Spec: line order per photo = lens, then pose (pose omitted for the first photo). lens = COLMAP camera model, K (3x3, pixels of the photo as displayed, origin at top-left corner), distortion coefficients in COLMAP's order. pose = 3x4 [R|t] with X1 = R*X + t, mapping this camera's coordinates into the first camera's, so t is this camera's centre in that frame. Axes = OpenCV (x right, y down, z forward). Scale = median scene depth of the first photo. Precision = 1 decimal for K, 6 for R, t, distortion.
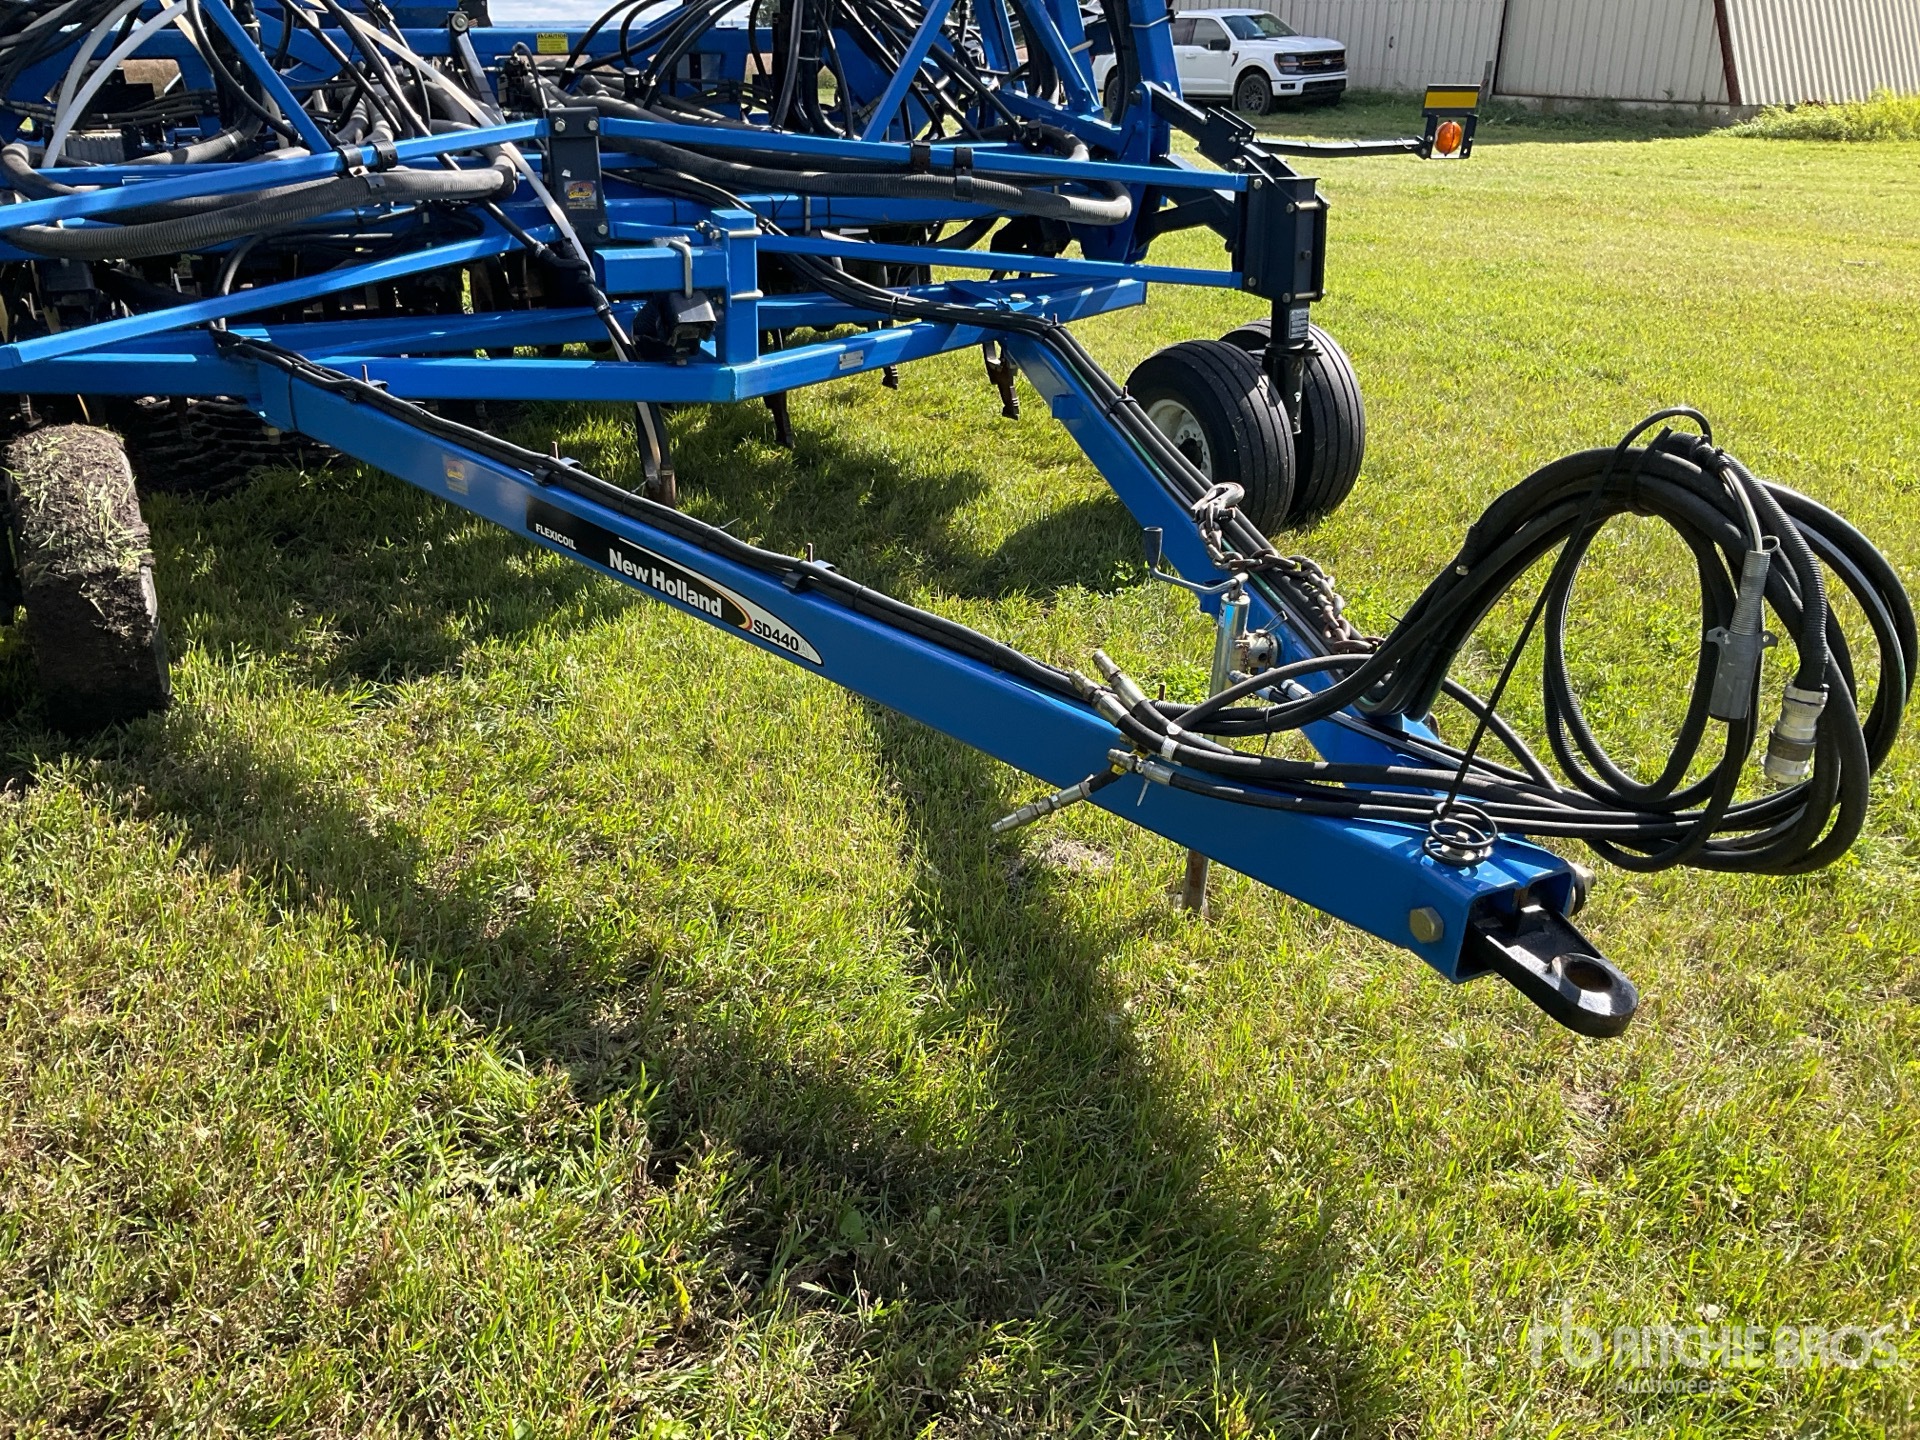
lens RADIAL K [[1509.8, 0, 960.0], [0, 1509.8, 720.0], [0, 0, 1]] dist [-0.005322, -0.006262]
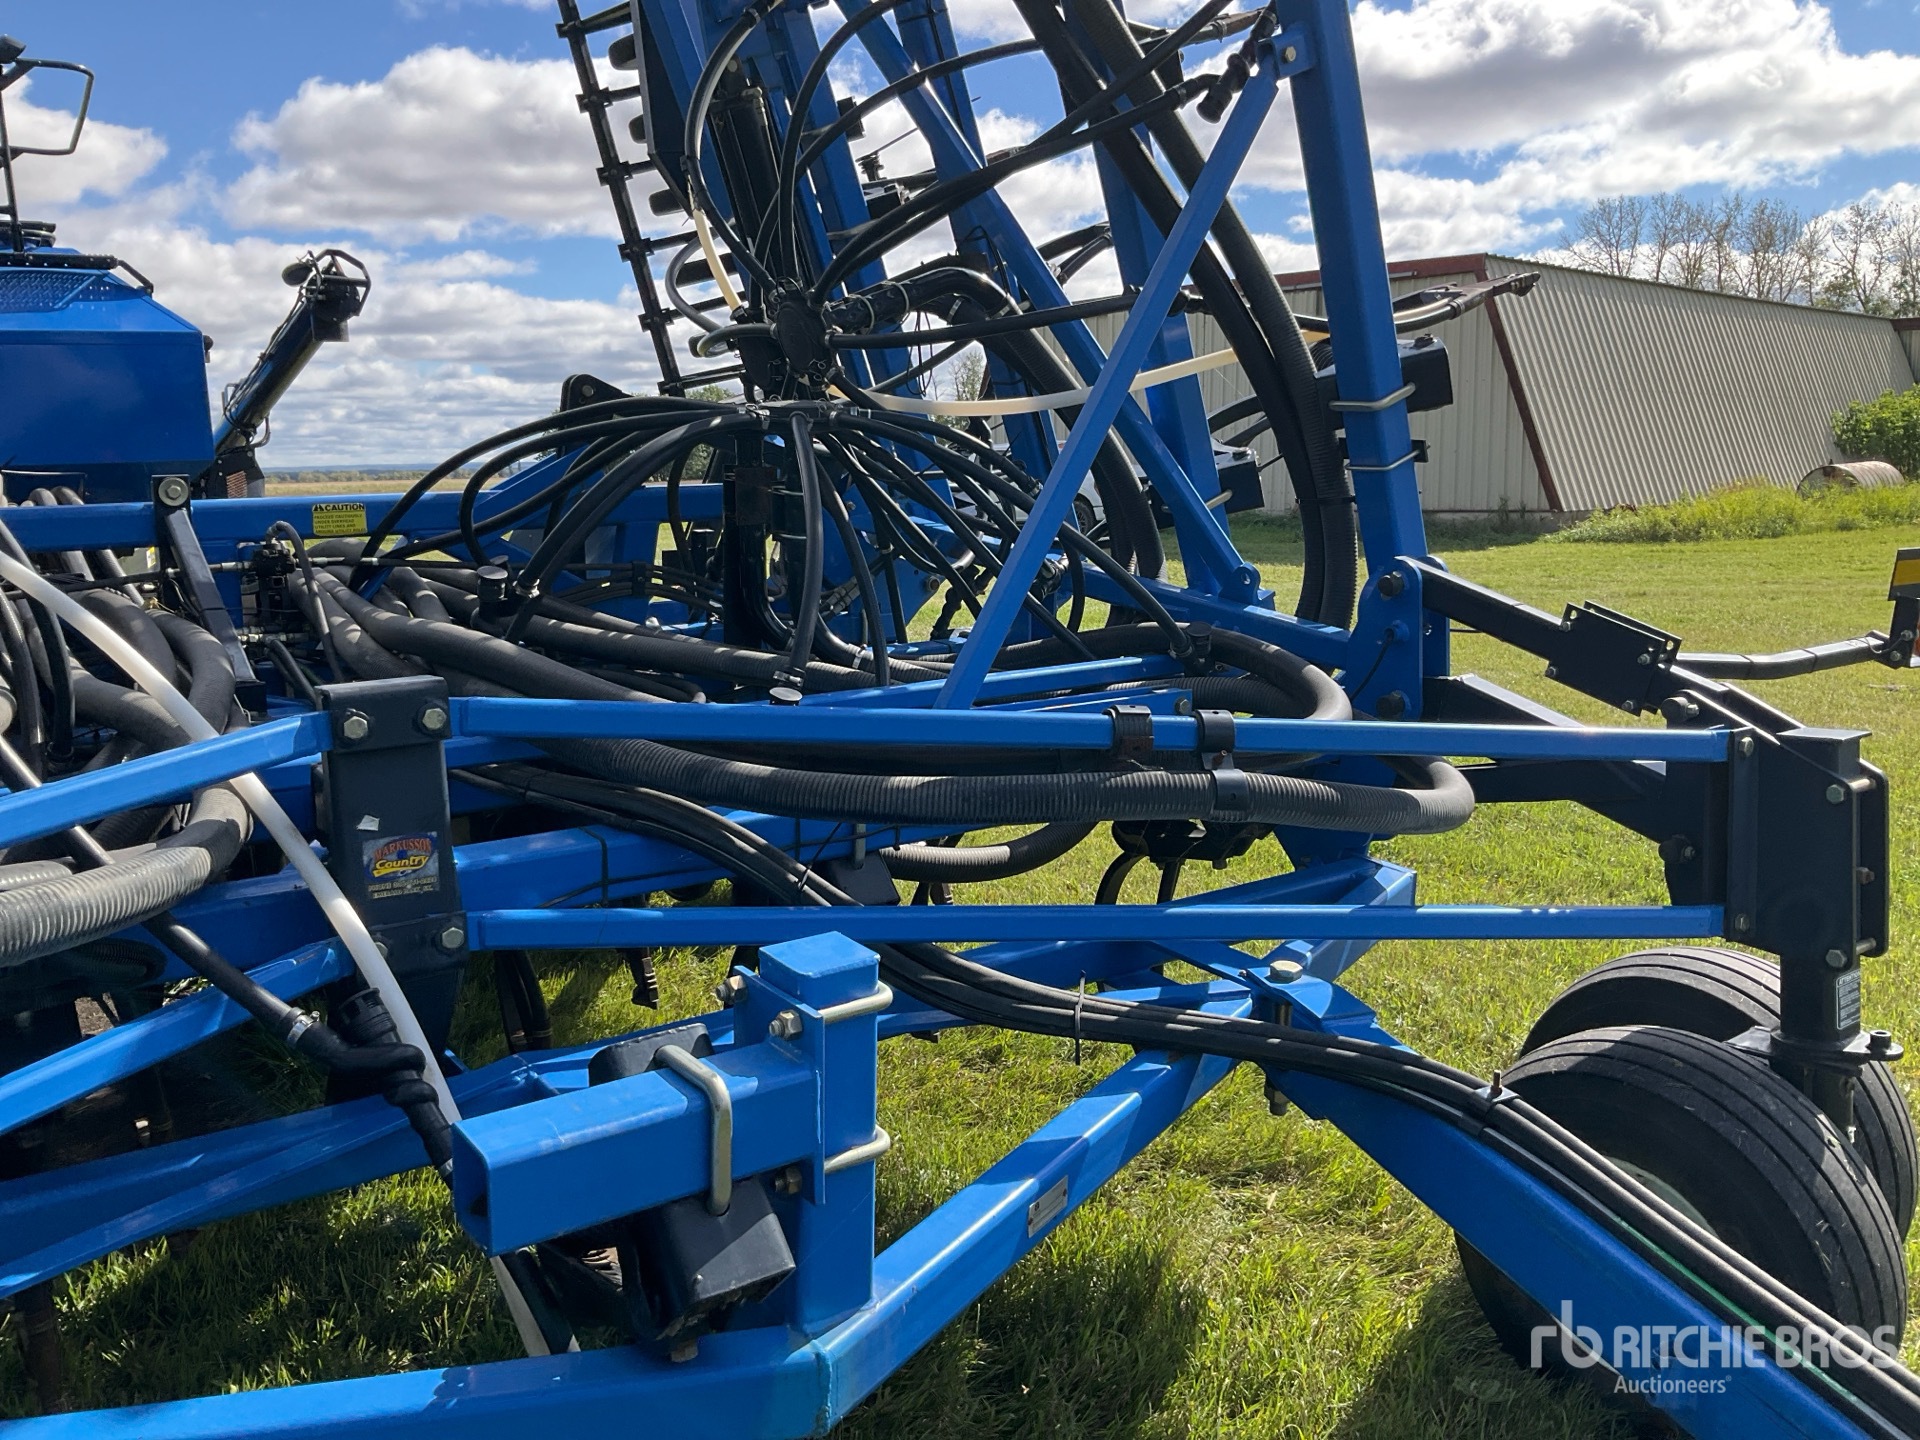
lens RADIAL K [[1508.7, 0, 951.1], [0, 1508.7, 724.0], [0, 0, 1]] dist [0.081783, -0.202133]
pose [[0.990216, -0.049595, 0.130430, -0.133970], [0.081157, 0.965048, -0.249189, -0.238155], [-0.113513, 0.257336, 0.959632, 0.492129]]
